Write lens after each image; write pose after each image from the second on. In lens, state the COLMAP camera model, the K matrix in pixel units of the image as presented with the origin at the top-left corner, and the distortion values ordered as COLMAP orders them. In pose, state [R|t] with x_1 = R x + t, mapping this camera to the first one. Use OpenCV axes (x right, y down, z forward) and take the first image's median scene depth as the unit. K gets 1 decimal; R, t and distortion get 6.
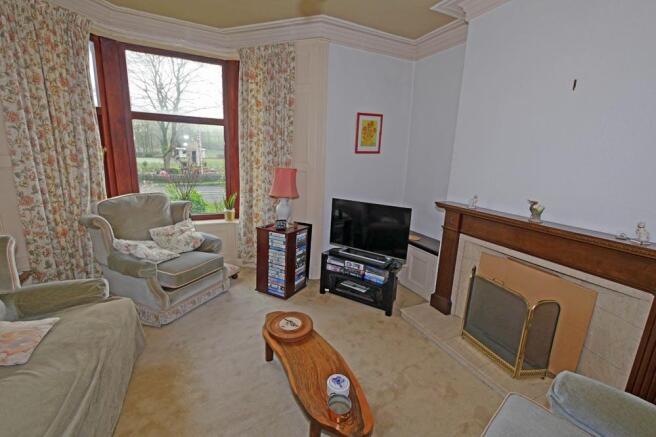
lens RADIAL K [[278.7, 0, 328.0], [0, 278.7, 215.7], [0, 0, 1]] dist [0.001200, 0.000314]
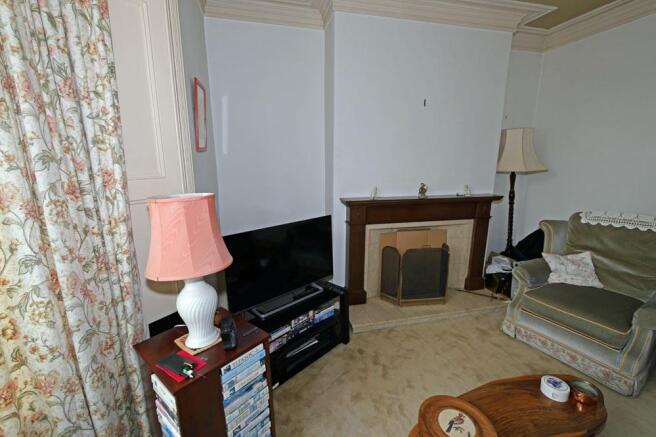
lens RADIAL K [[278.7, 0, 328.0], [0, 278.7, 215.7], [0, 0, 1]] dist [0.001200, 0.000314]
pose [[0.216202, -0.238199, 0.946846, -0.581068], [0.218778, 0.956942, 0.190783, -0.212873], [-0.951521, 0.165901, 0.259005, 0.880540]]
